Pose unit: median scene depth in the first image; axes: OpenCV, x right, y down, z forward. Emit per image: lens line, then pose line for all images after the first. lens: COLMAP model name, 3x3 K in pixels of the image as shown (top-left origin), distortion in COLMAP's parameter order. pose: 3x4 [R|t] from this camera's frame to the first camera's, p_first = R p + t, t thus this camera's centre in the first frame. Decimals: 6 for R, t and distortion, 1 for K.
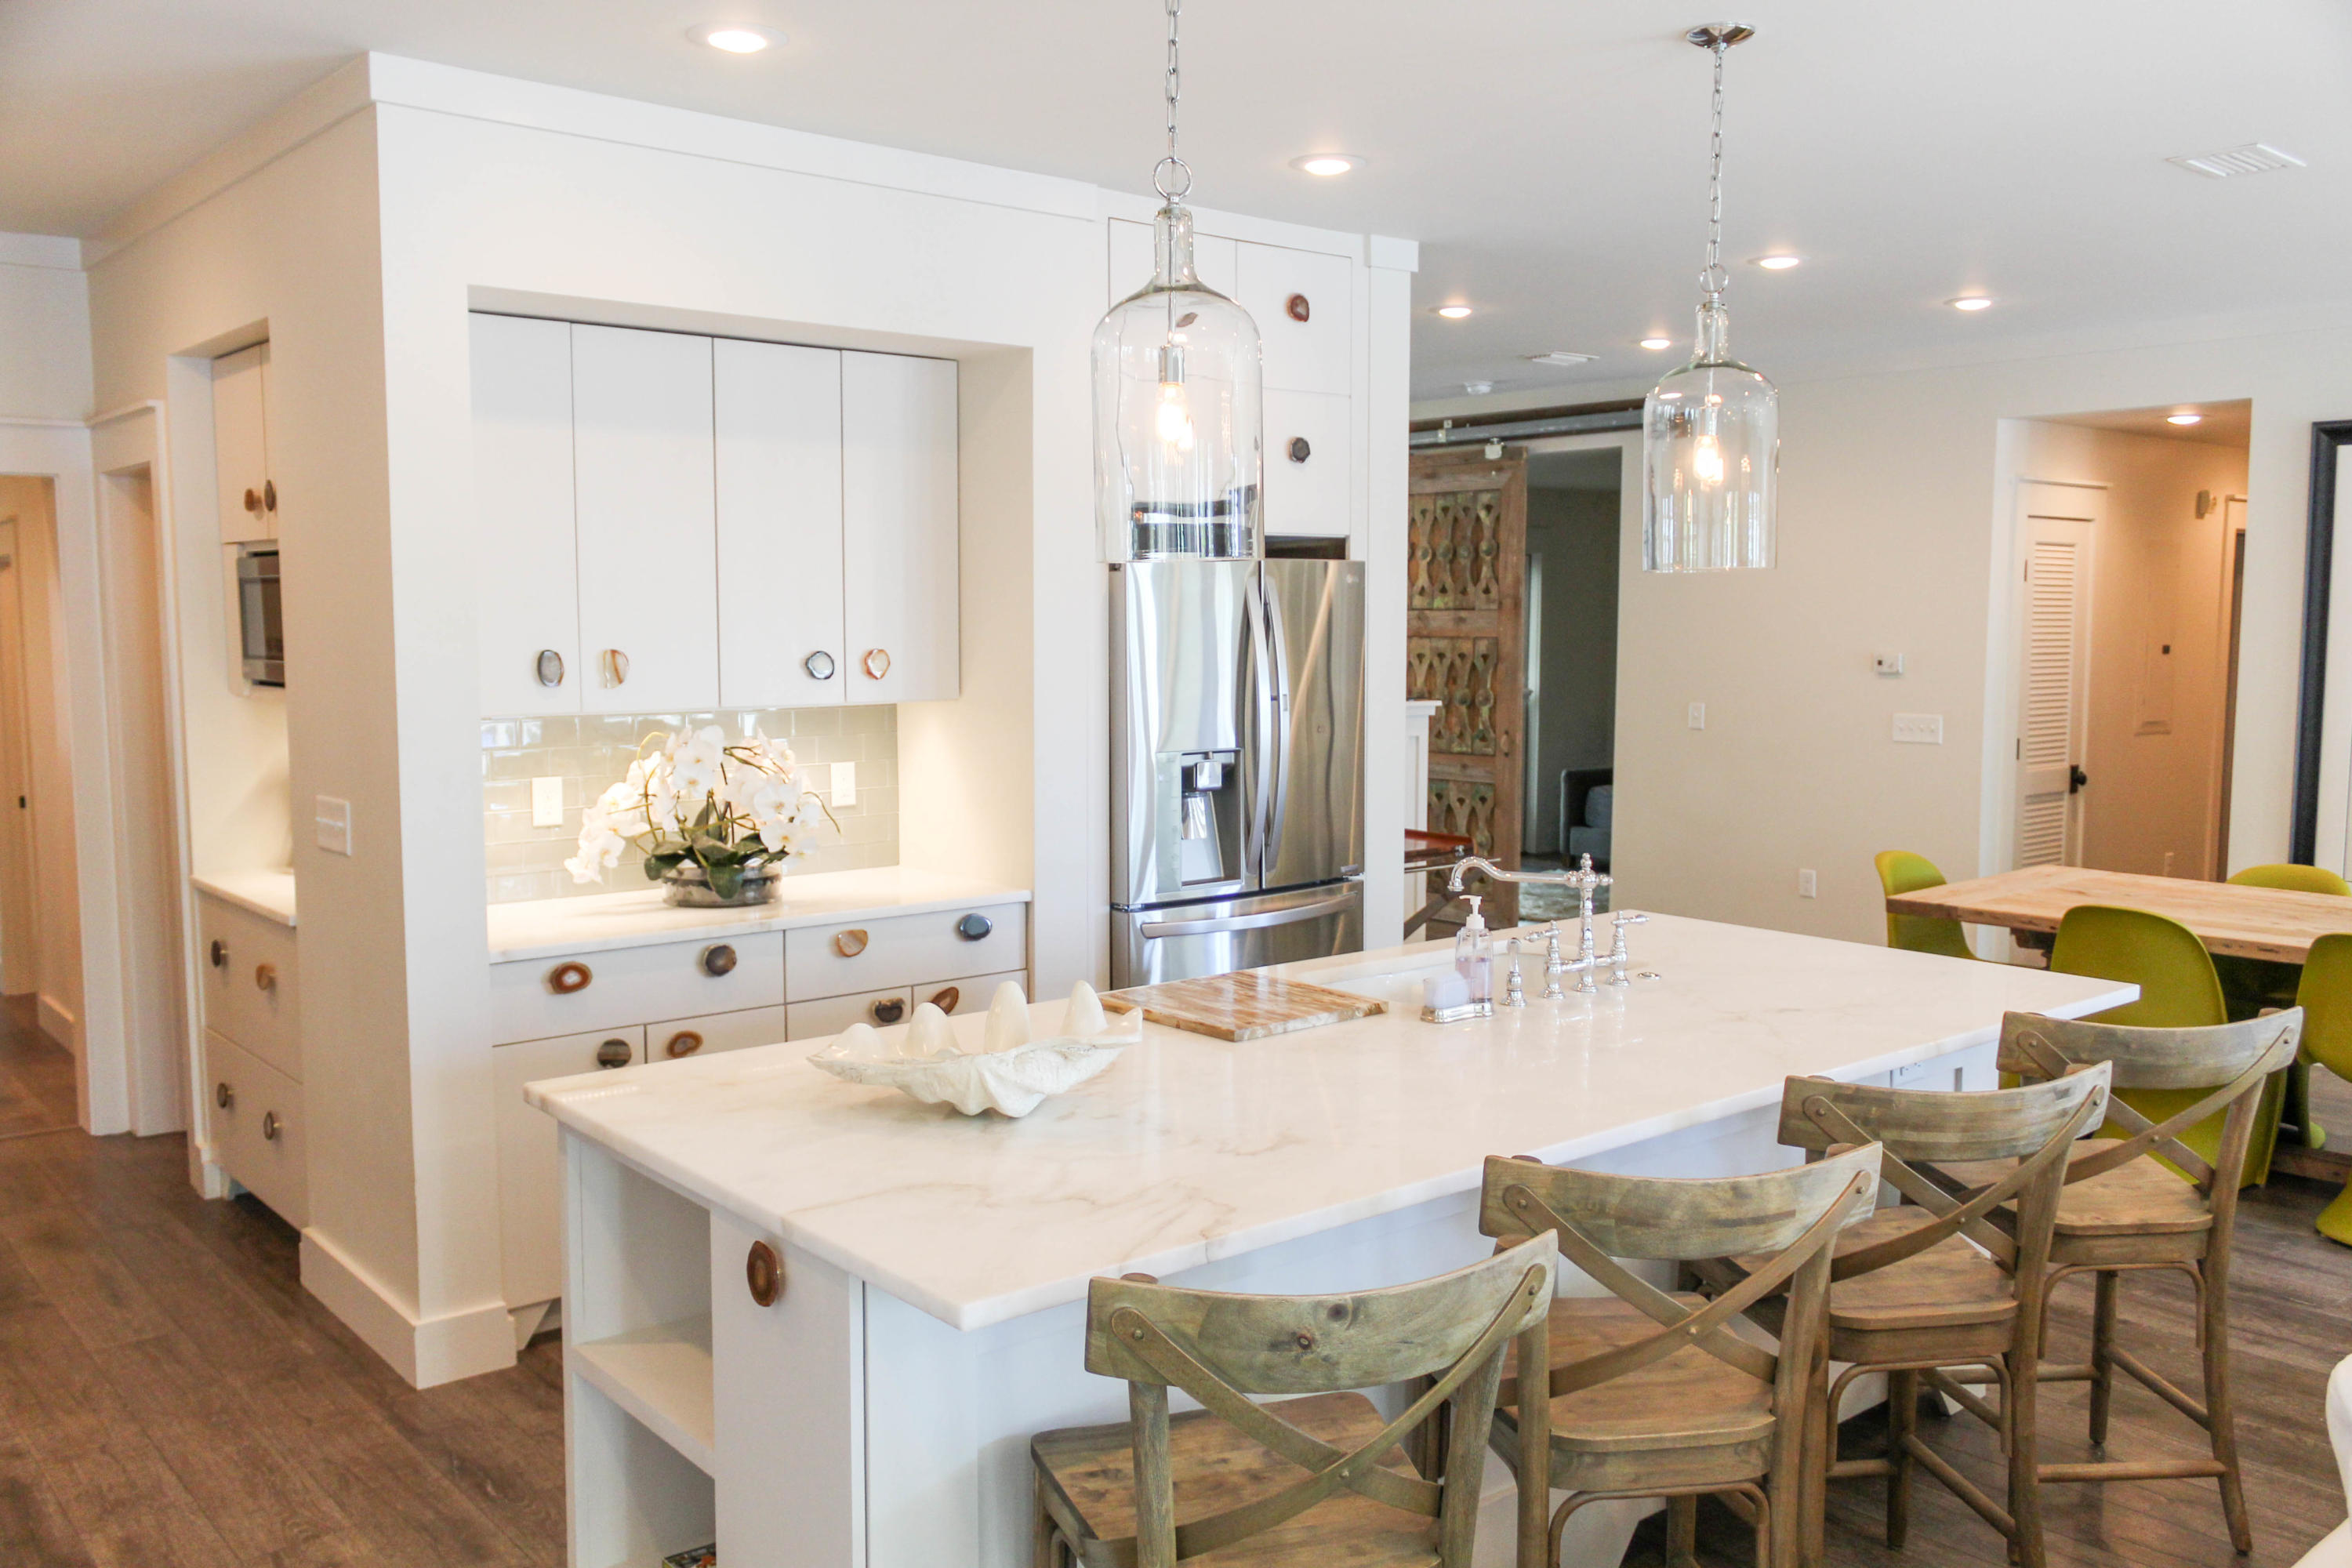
lens RADIAL K [[1937.6, 0, 1131.1], [0, 1937.6, 763.8], [0, 0, 1]] dist [-0.005608, -0.001556]
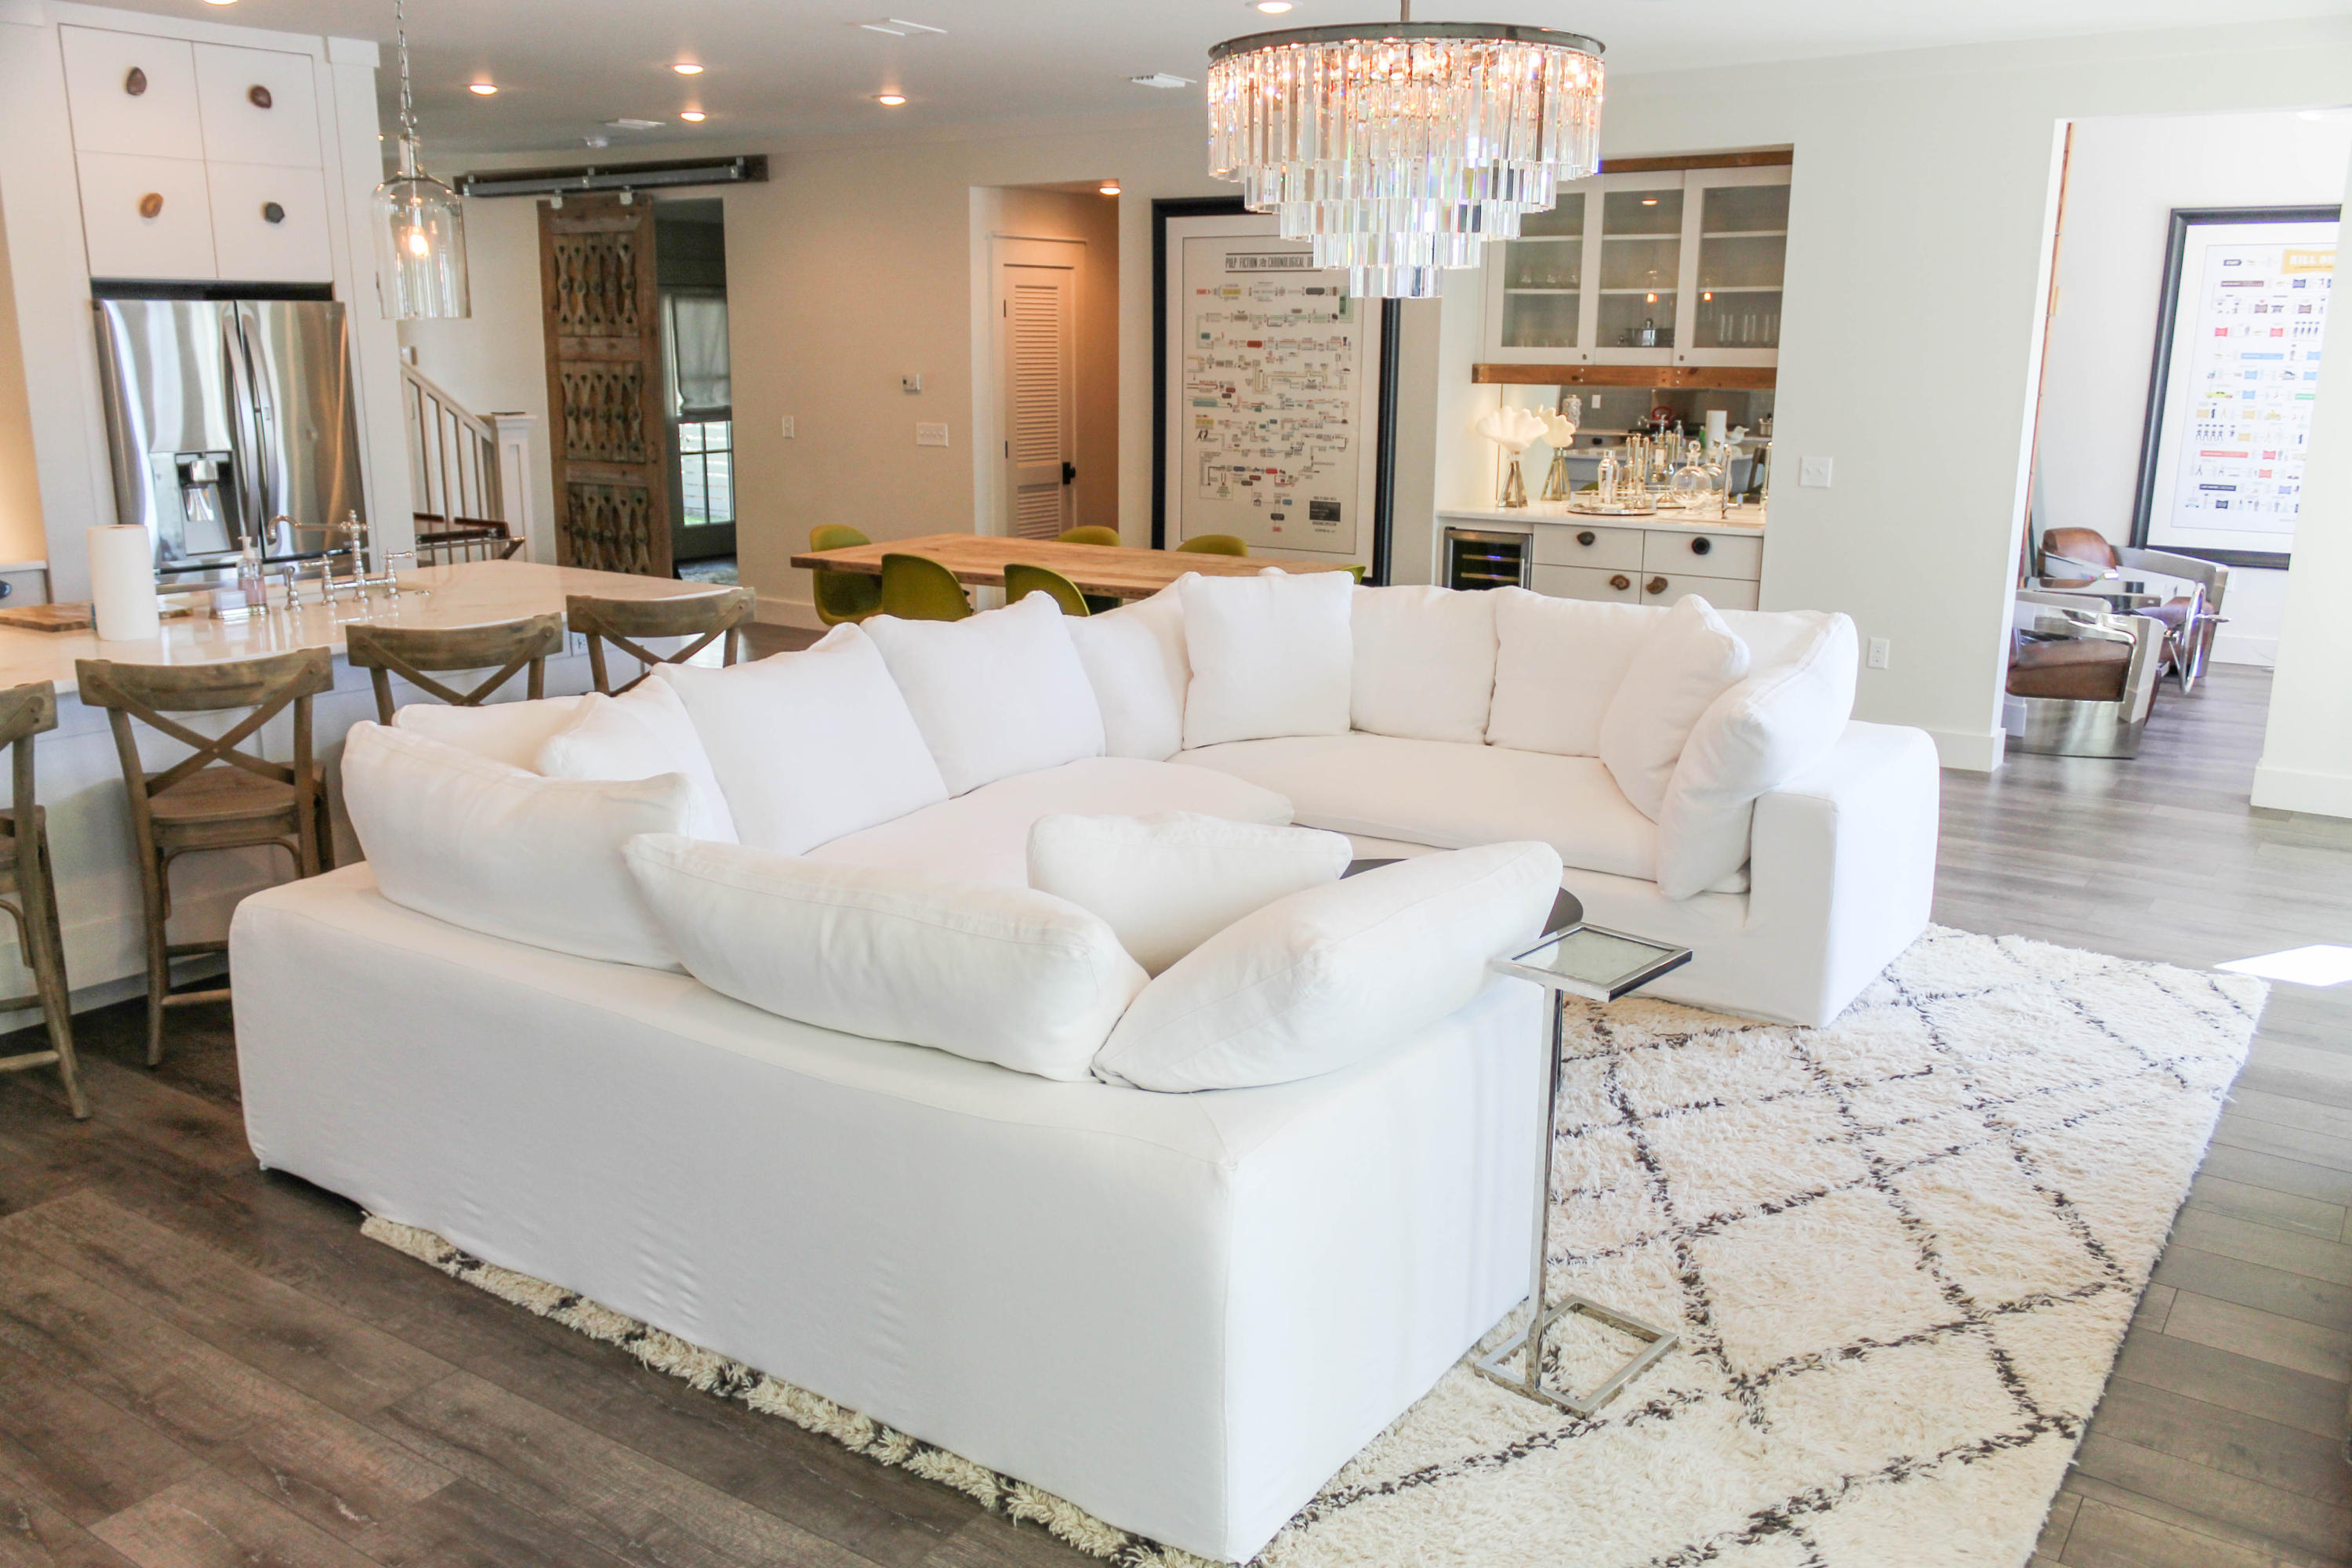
lens RADIAL K [[1937.6, 0, 1176.8], [0, 1937.6, 796.8], [0, 0, 1]] dist [-0.005608, -0.001556]
pose [[0.959446, -0.061042, 0.275203, 0.186829], [0.017225, 0.987144, 0.158903, 0.016910], [-0.281364, -0.147718, 0.948163, -0.285345]]
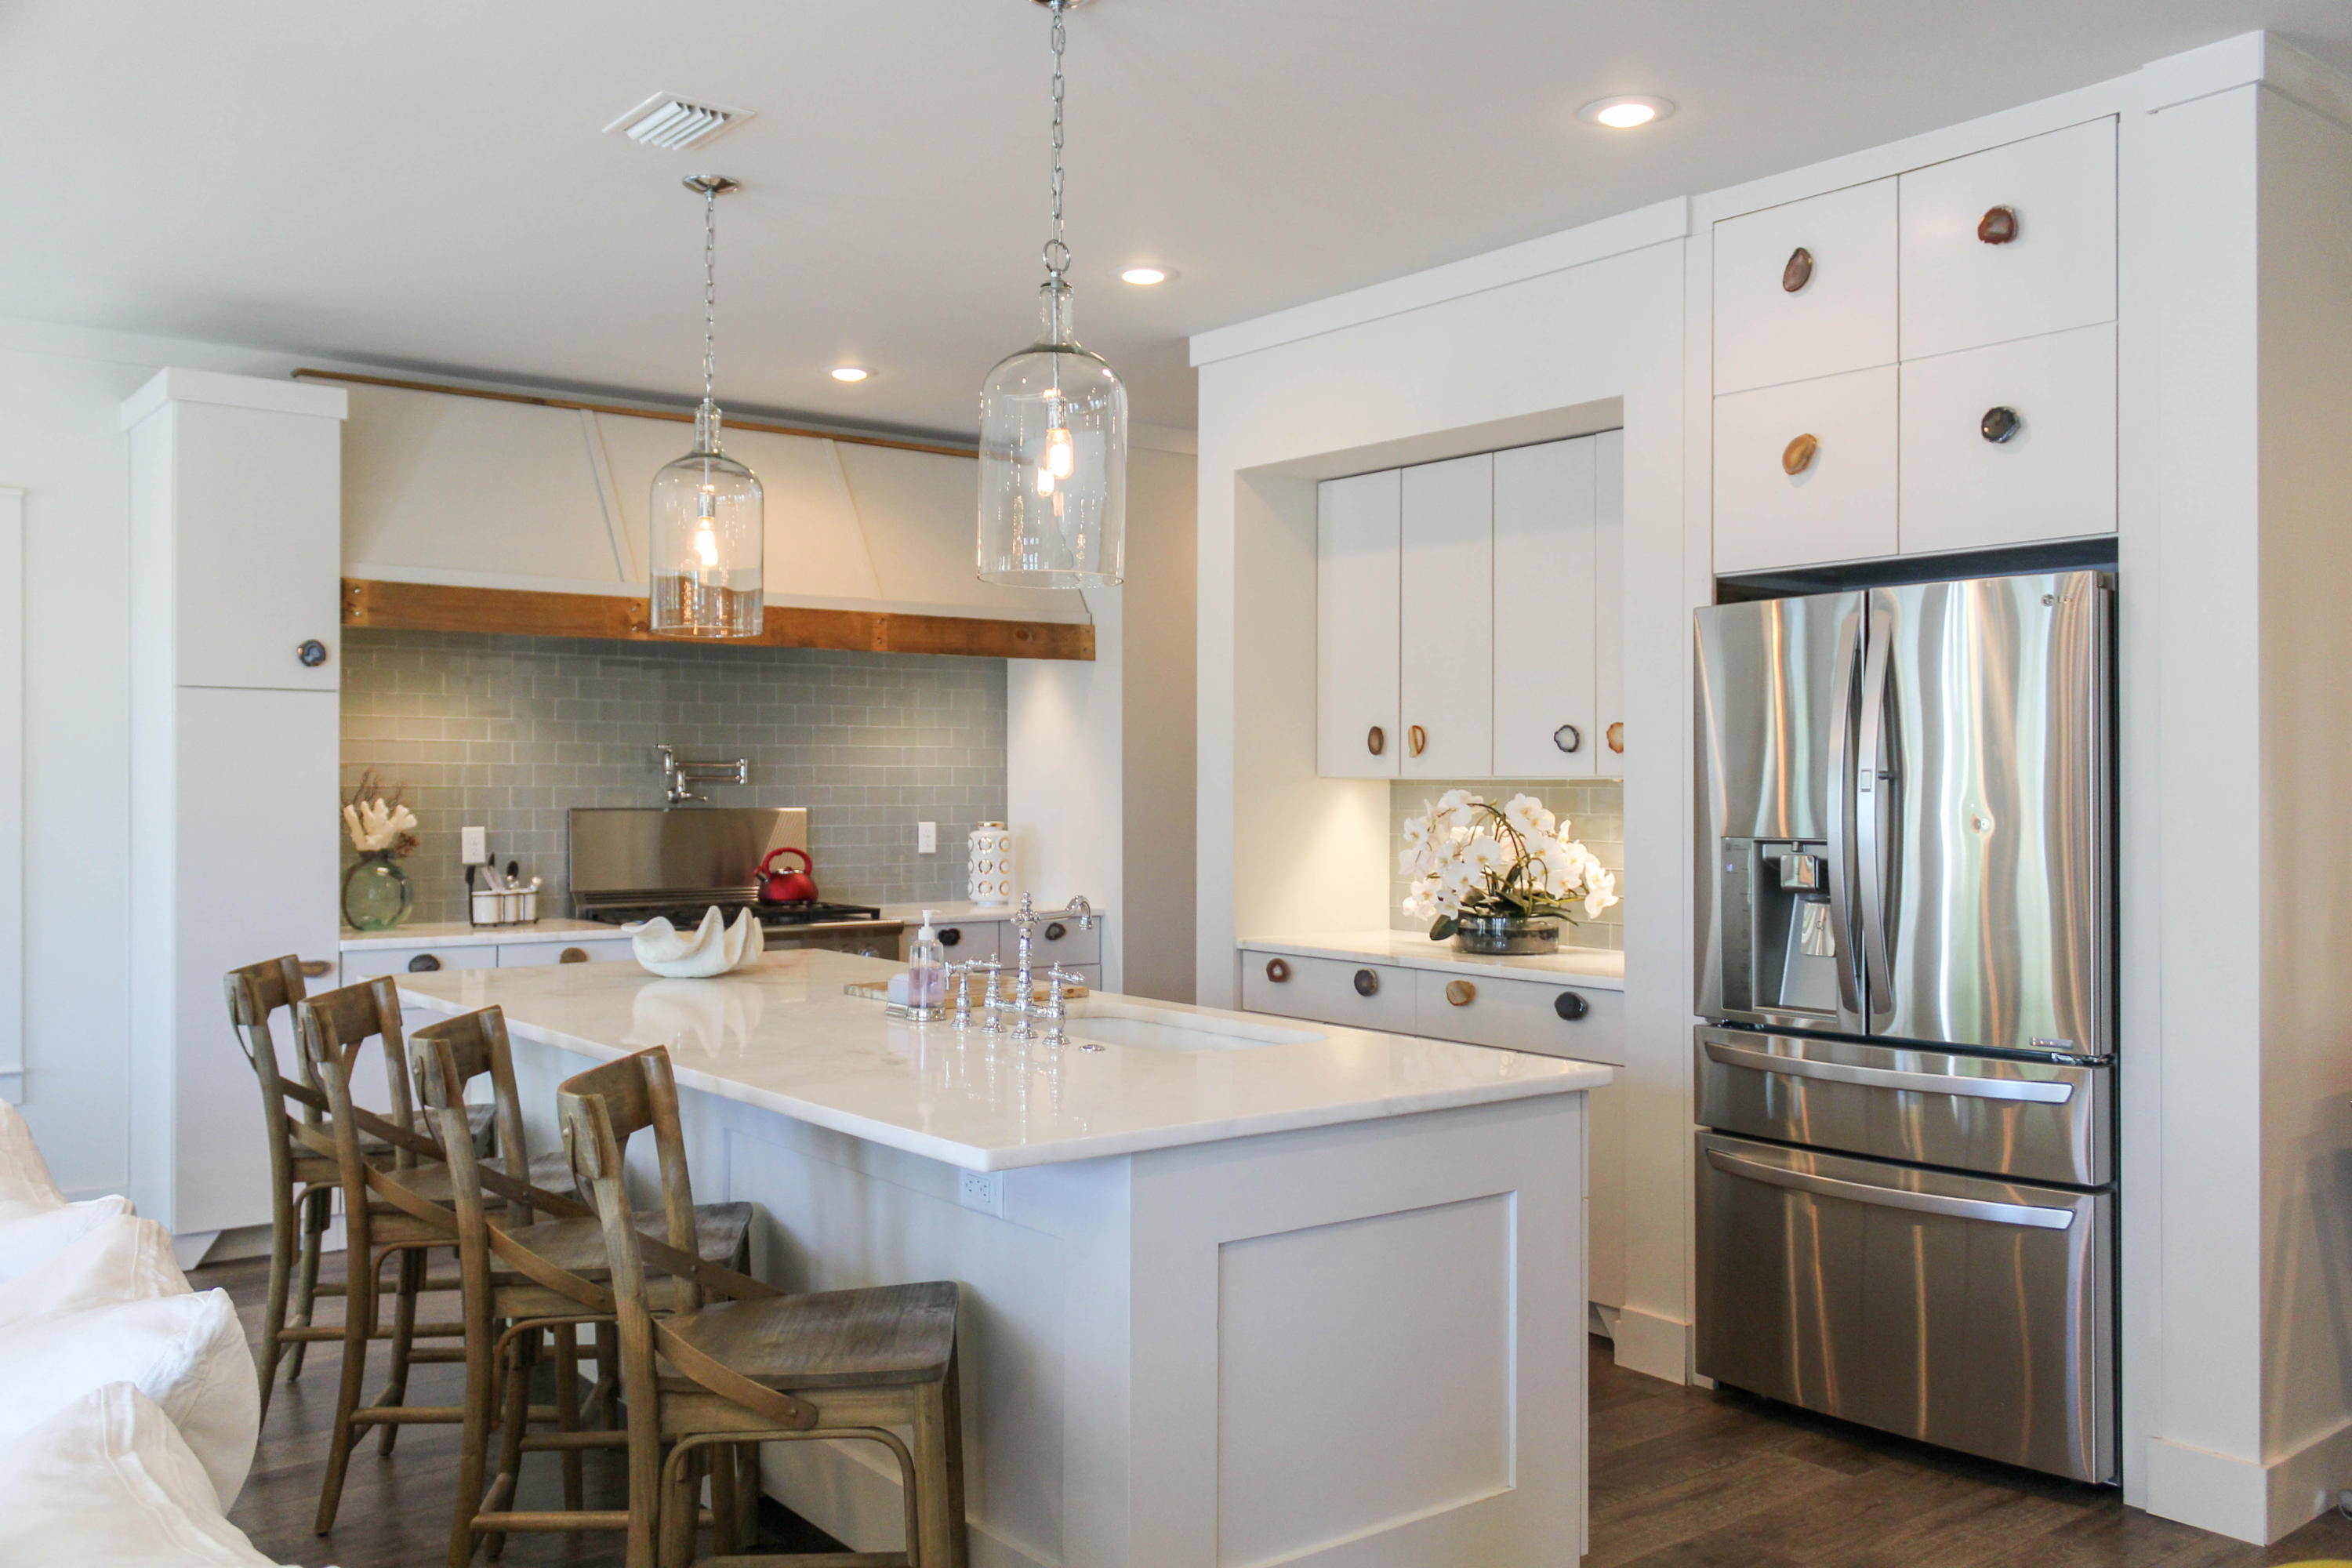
lens RADIAL K [[1937.6, 0, 1164.3], [0, 1937.6, 777.7], [0, 0, 1]] dist [-0.005608, -0.001556]
pose [[-0.053410, -0.005952, -0.998555, 0.525667], [-0.084789, 0.996398, -0.001404, -0.005563], [0.994966, 0.084591, -0.053722, 0.492689]]
